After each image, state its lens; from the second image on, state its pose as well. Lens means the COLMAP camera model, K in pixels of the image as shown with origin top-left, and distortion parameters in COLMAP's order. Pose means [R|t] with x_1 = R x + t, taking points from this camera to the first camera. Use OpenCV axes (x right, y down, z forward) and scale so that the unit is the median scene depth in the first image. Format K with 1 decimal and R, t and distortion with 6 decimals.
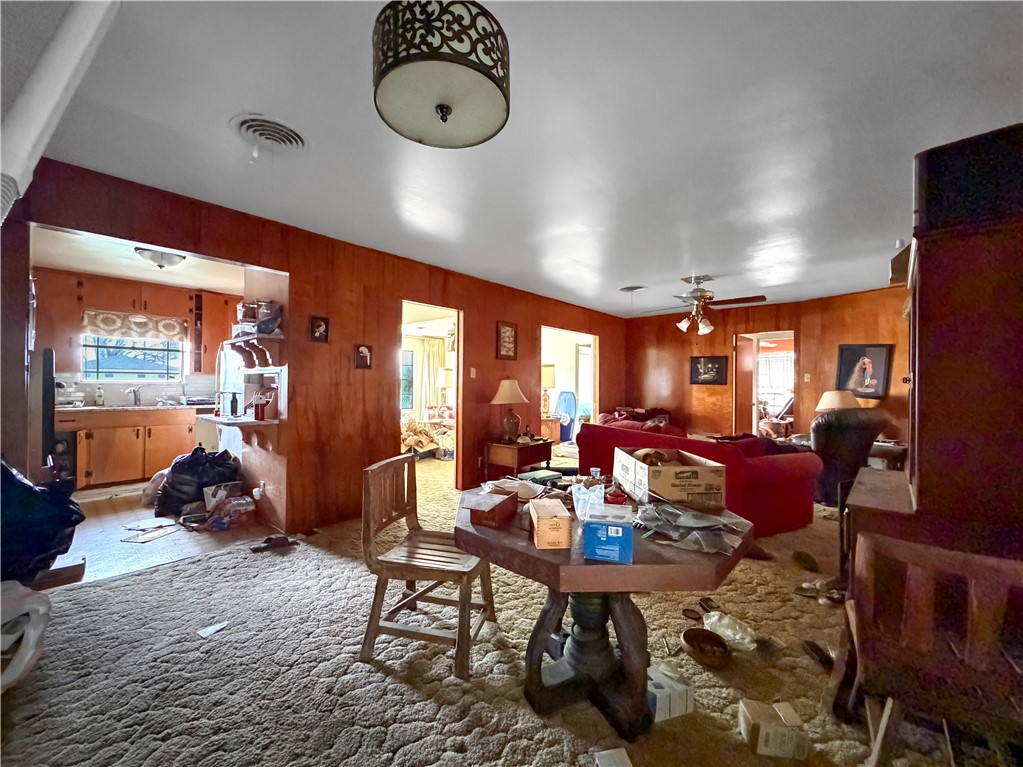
lens RADIAL K [[413.6, 0, 512.1], [0, 413.6, 378.7], [0, 0, 1]] dist [0.002854, 0.000080]
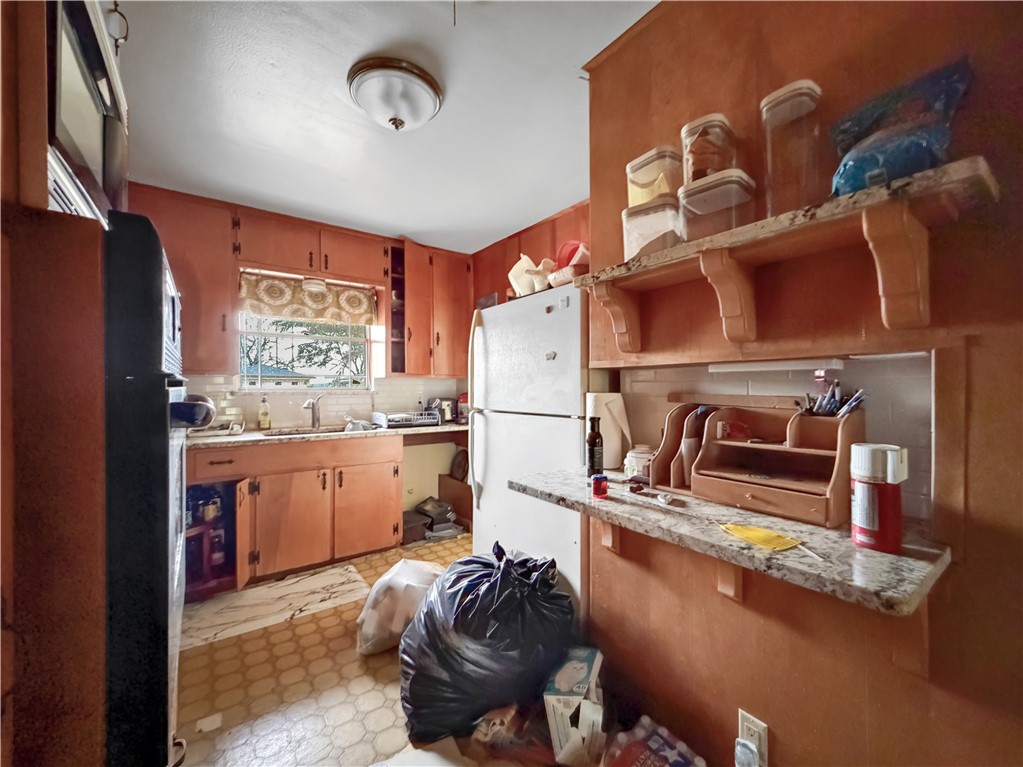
lens RADIAL K [[415.7, 0, 507.6], [0, 415.7, 384.6], [0, 0, 1]] dist [0.003157, 0.000076]
pose [[0.976817, -0.009872, -0.213849, -0.509854], [0.010091, 0.999949, -0.000069, 0.003149], [0.213839, -0.002091, 0.976867, 0.475518]]
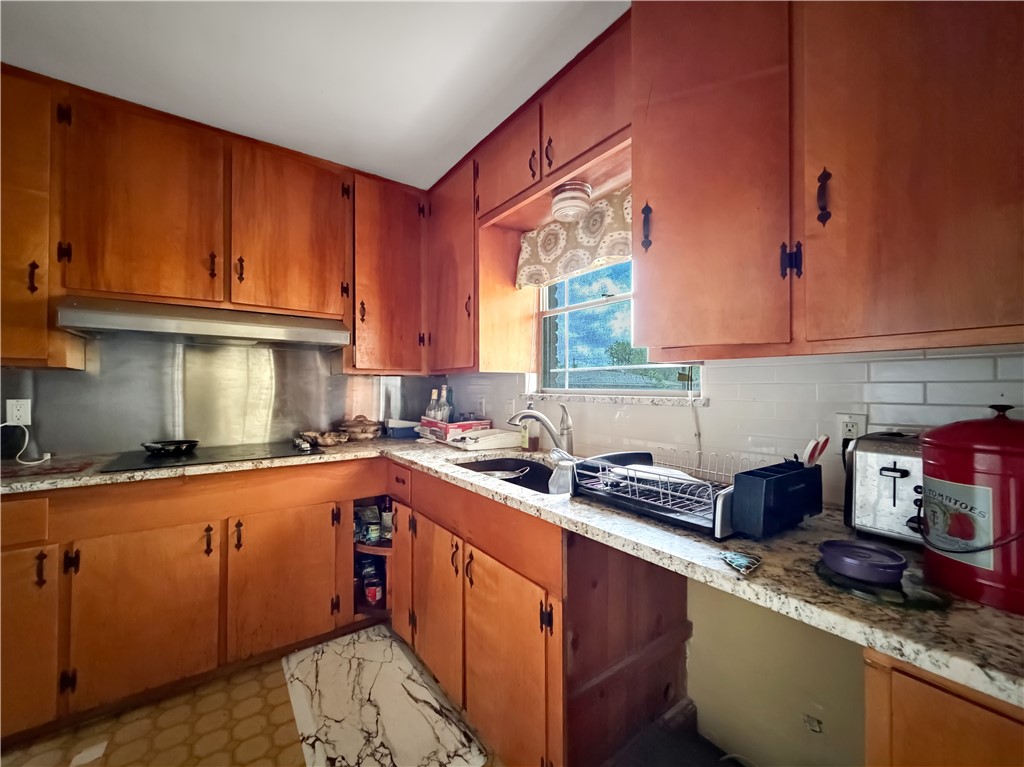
lens RADIAL K [[416.1, 0, 508.7], [0, 416.1, 385.4], [0, 0, 1]] dist [0.003157, 0.000076]
pose [[-0.221063, -0.011863, -0.975187, -0.576704], [-0.000742, 0.999928, -0.011996, 0.006106], [0.975259, -0.001929, -0.221056, 1.060675]]
